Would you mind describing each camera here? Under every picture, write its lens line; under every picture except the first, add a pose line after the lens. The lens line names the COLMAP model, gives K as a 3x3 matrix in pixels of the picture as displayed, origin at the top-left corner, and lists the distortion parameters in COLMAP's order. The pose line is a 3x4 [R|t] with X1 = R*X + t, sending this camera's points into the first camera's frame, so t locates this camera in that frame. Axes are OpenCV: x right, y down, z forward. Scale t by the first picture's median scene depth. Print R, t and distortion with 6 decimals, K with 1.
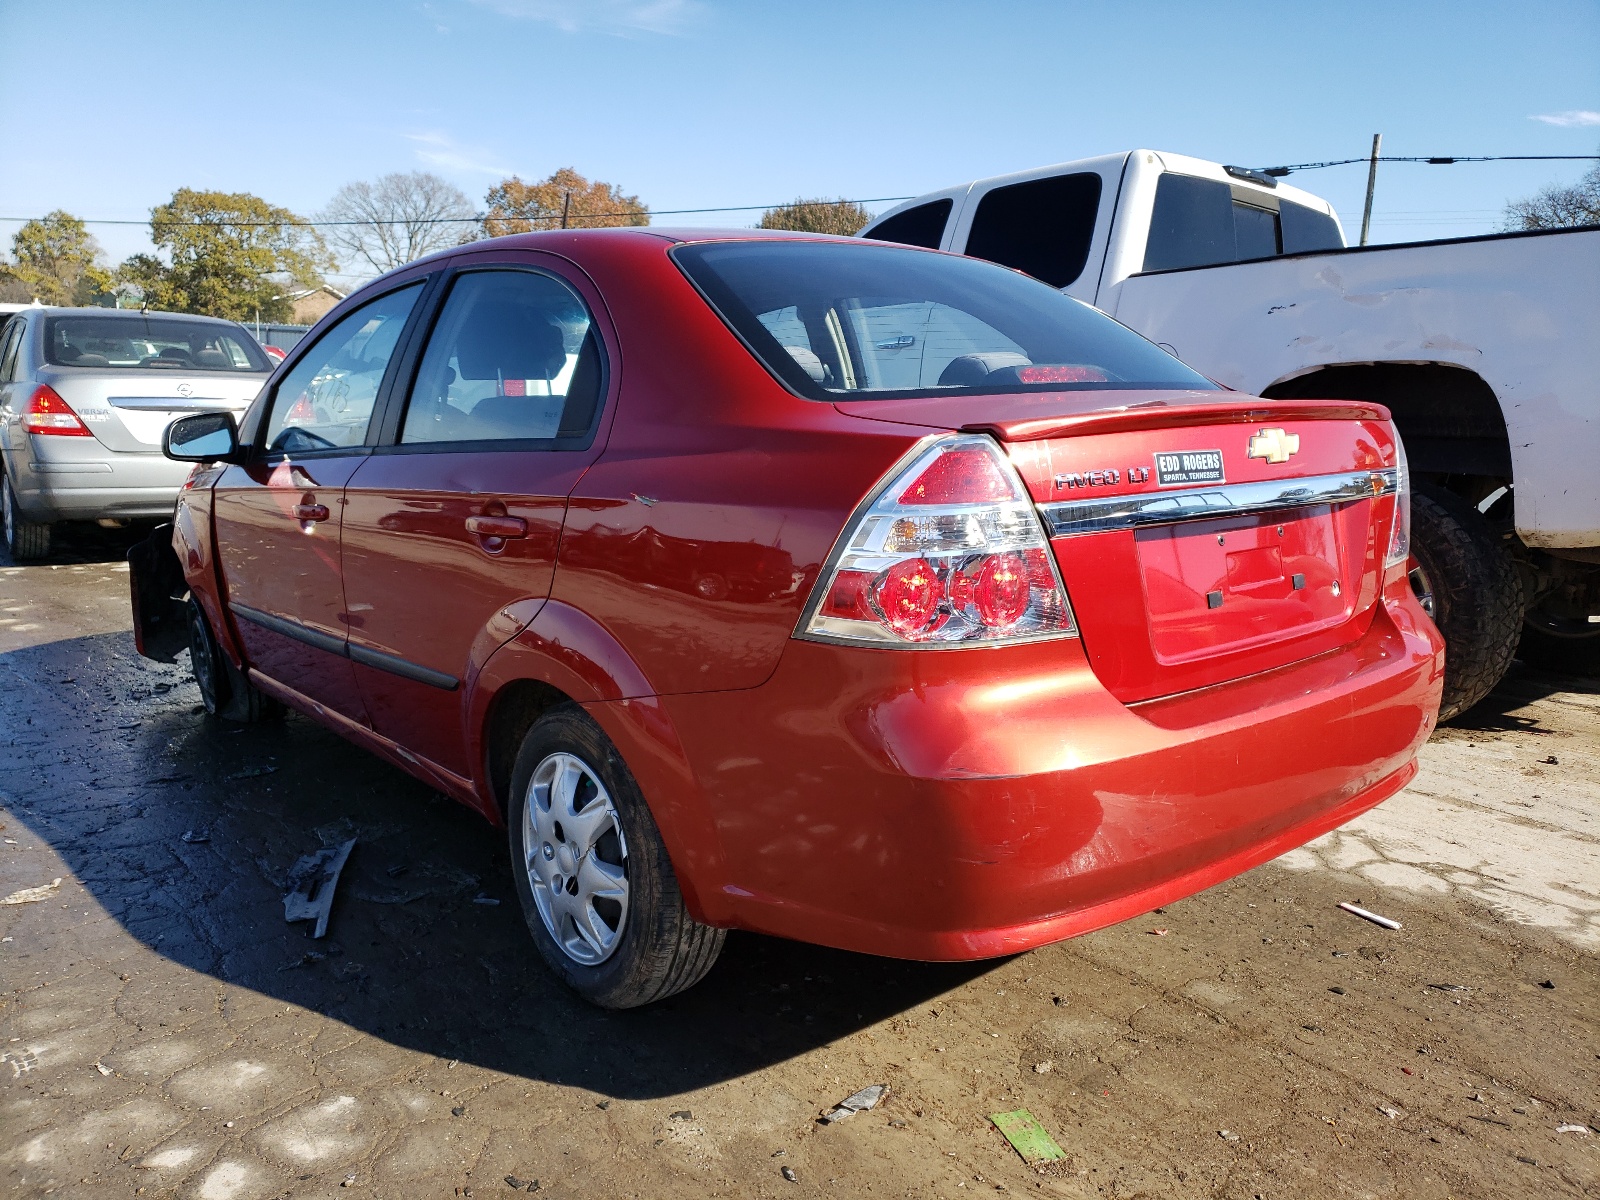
lens RADIAL K [[1177.2, 0, 810.1], [0, 1177.2, 605.6], [0, 0, 1]] dist [0.014951, 0.001172]
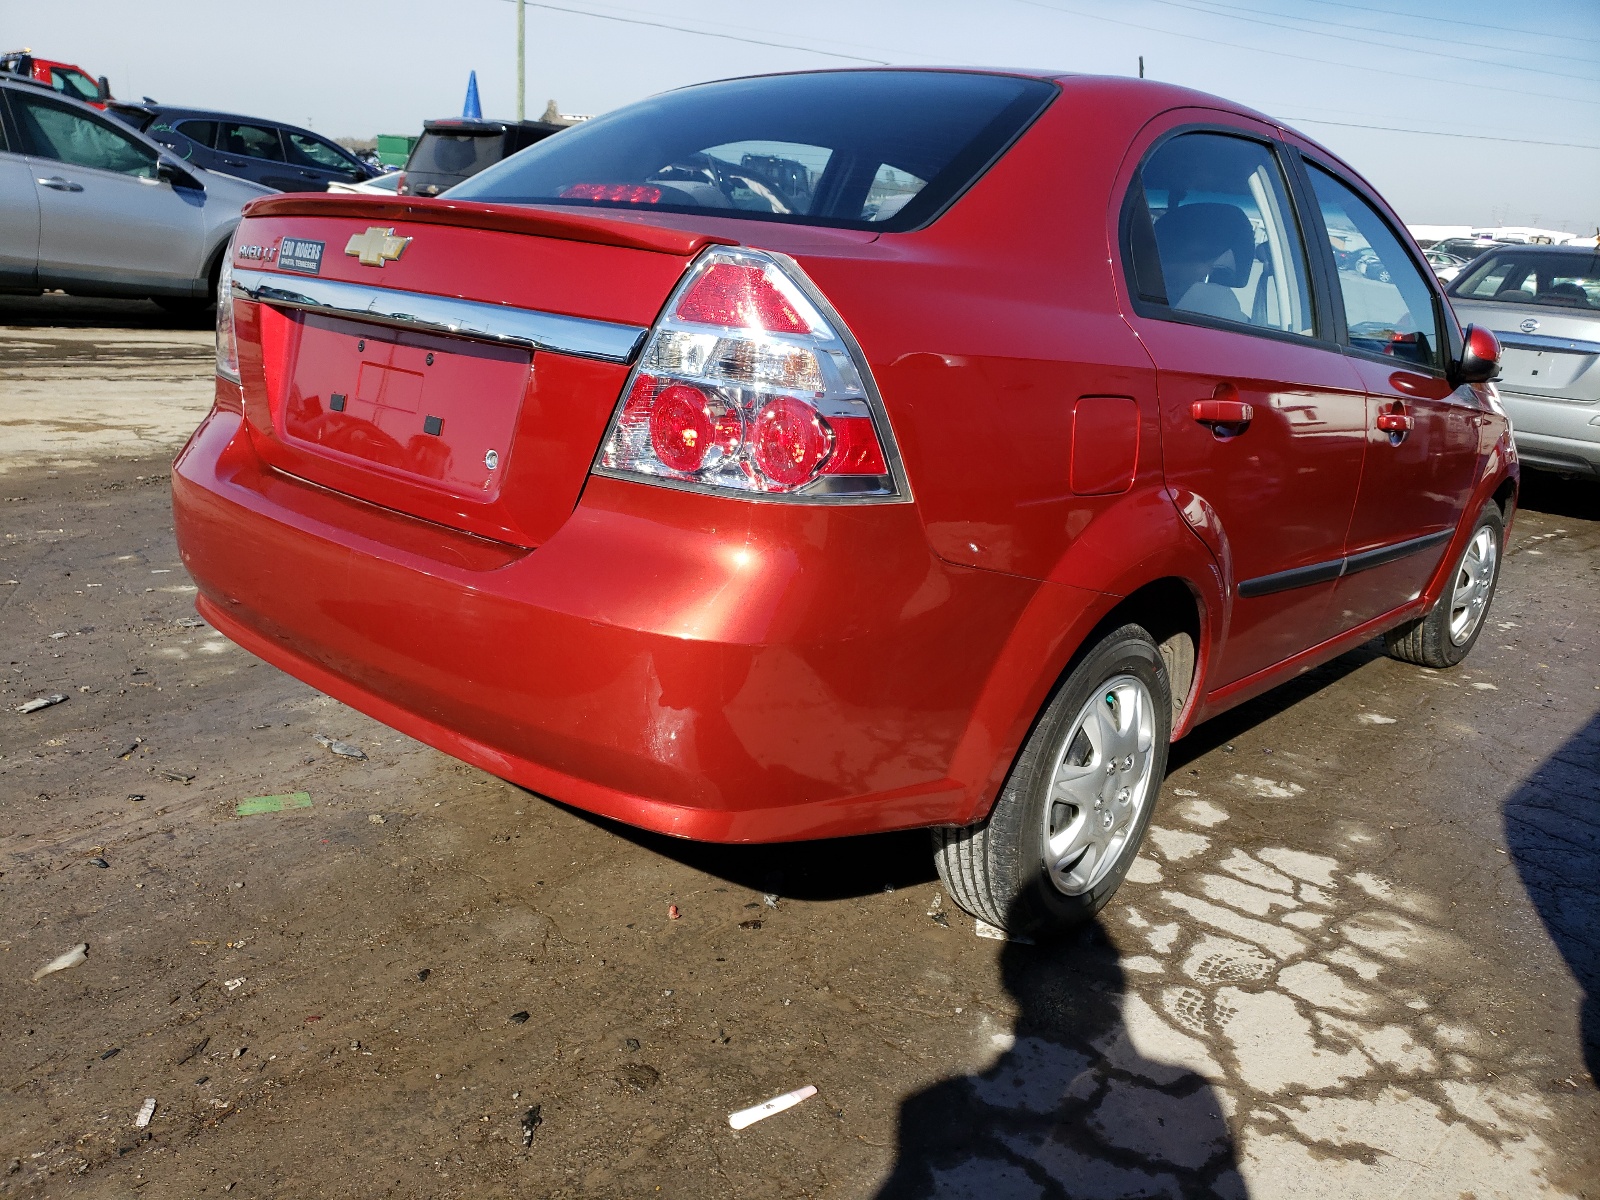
lens RADIAL K [[1177.2, 0, 810.1], [0, 1177.2, 605.6], [0, 0, 1]] dist [0.014951, 0.001172]
pose [[0.215211, 0.292399, -0.931766, 1.268053], [-0.267688, 0.935241, 0.231662, -0.164193], [0.939163, 0.199566, 0.279546, 1.038907]]
